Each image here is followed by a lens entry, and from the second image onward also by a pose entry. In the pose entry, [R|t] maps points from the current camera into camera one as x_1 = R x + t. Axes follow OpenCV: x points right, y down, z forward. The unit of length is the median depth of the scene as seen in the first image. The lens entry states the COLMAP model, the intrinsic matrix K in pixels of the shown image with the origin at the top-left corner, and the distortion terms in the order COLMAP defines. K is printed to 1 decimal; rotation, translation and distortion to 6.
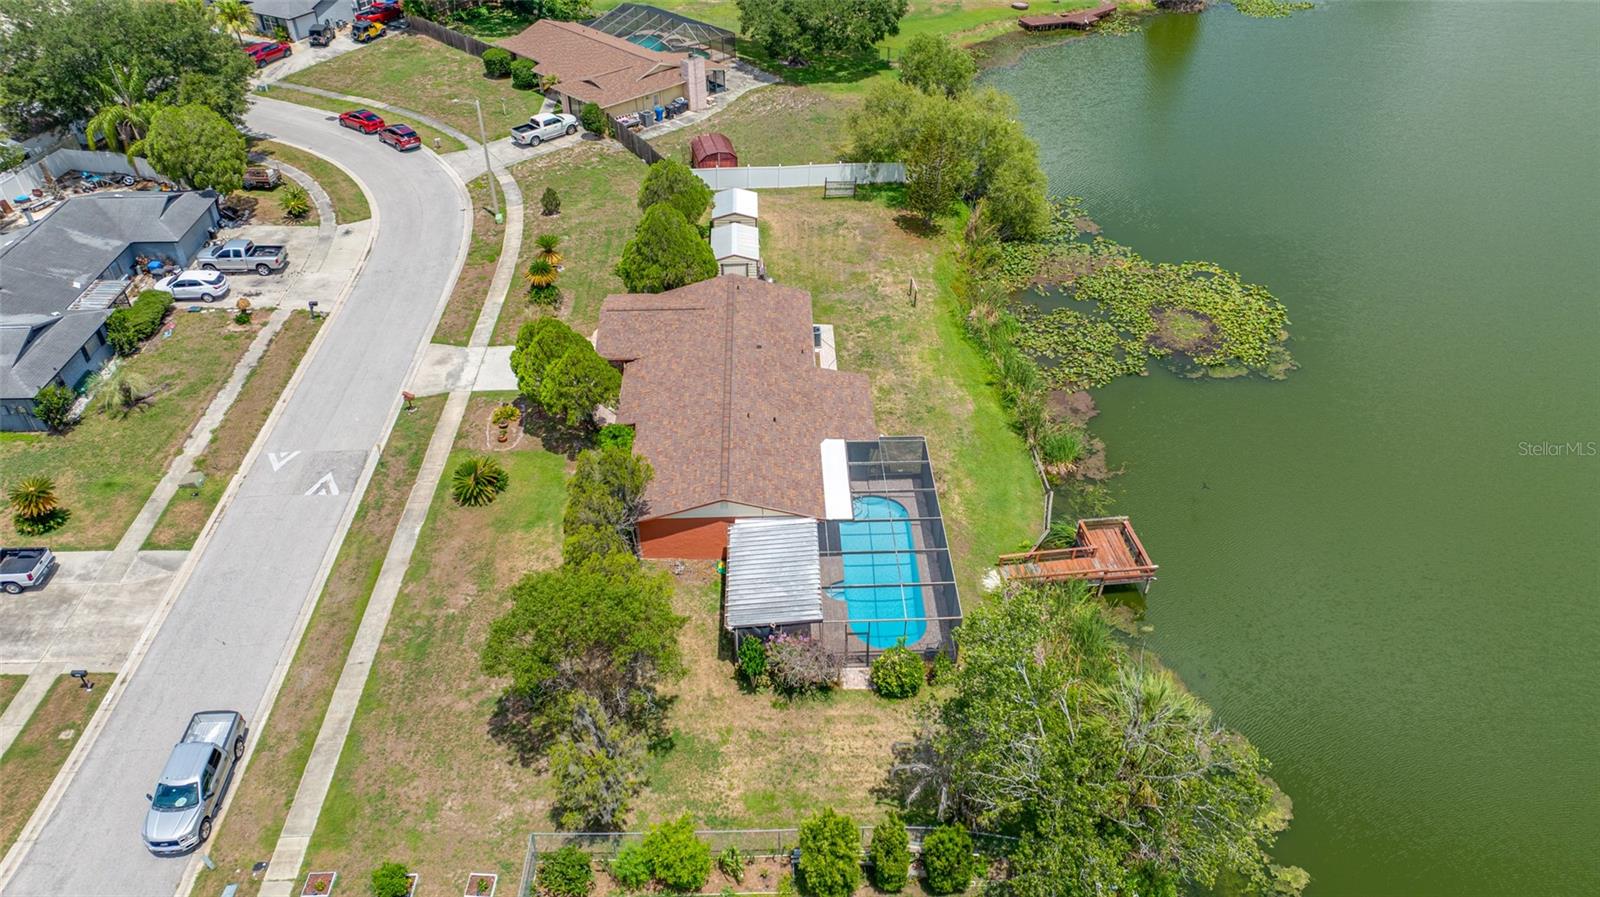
lens RADIAL K [[1134.5, 0, 803.4], [0, 1134.5, 437.3], [0, 0, 1]] dist [-0.020407, 0.005015]
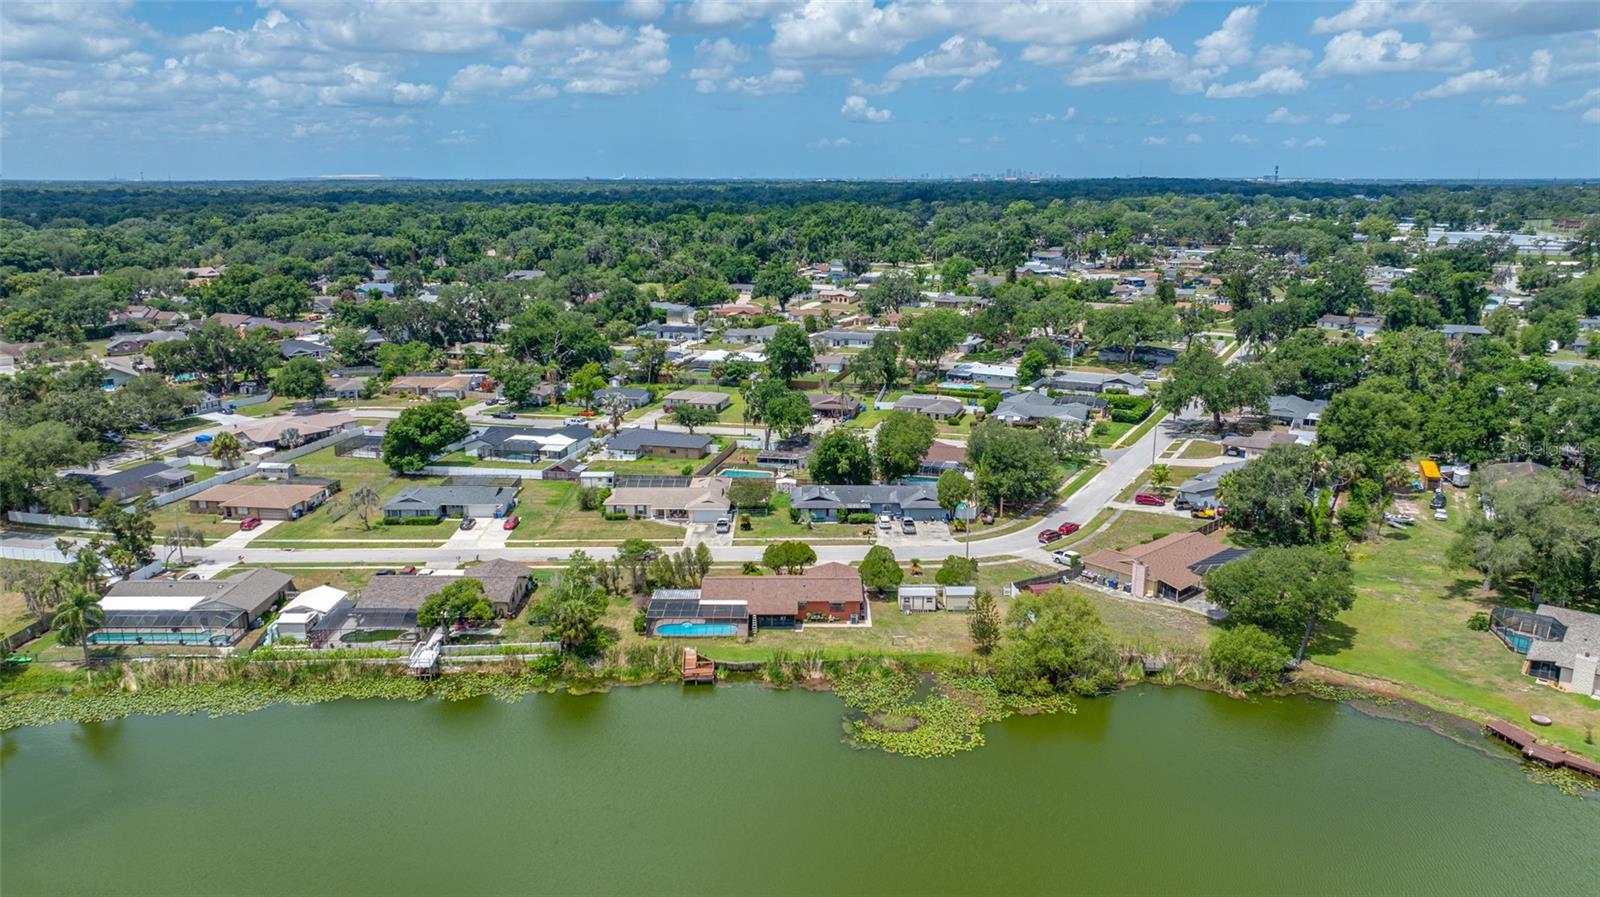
lens RADIAL K [[1124.0, 0, 804.4], [0, 1124.0, 447.6], [0, 0, 1]] dist [-0.033143, 0.036597]
pose [[-0.034939, 0.238258, -0.970573, 2.172594], [-0.592106, 0.777431, 0.212159, -0.801855], [0.805102, 0.582095, 0.113911, 0.543725]]
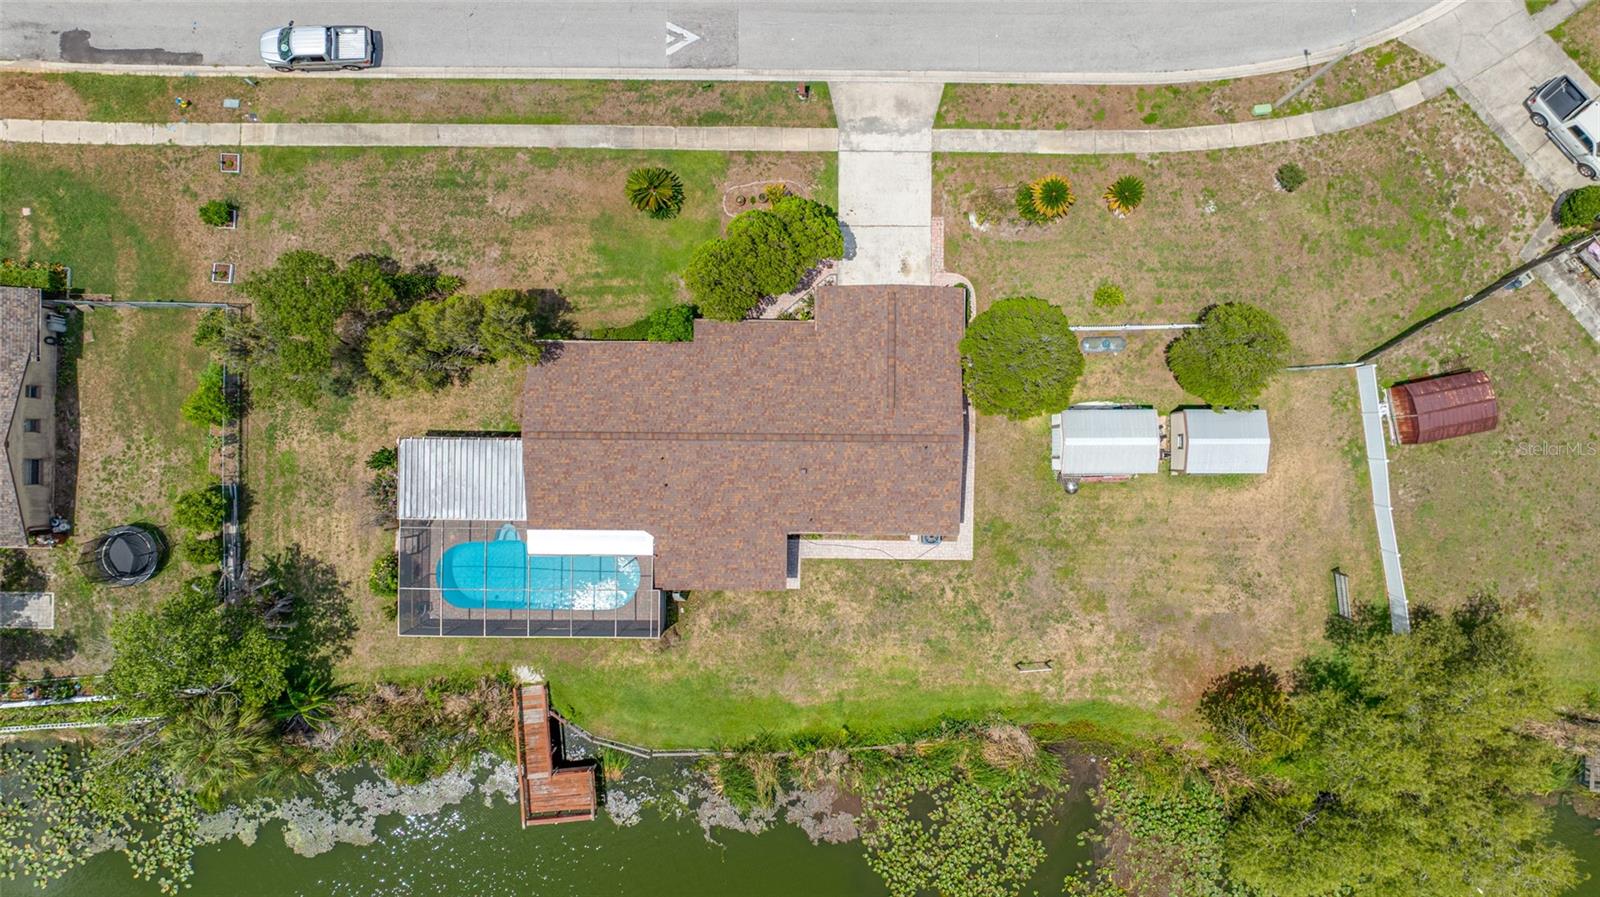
lens RADIAL K [[1124.0, 0, 804.4], [0, 1124.0, 447.6], [0, 0, 1]] dist [-0.033143, 0.036597]
pose [[-0.044657, 0.998886, -0.015234, -0.042944], [-0.594521, -0.014318, 0.803953, -0.766841], [0.802839, 0.044959, 0.594498, 0.469080]]
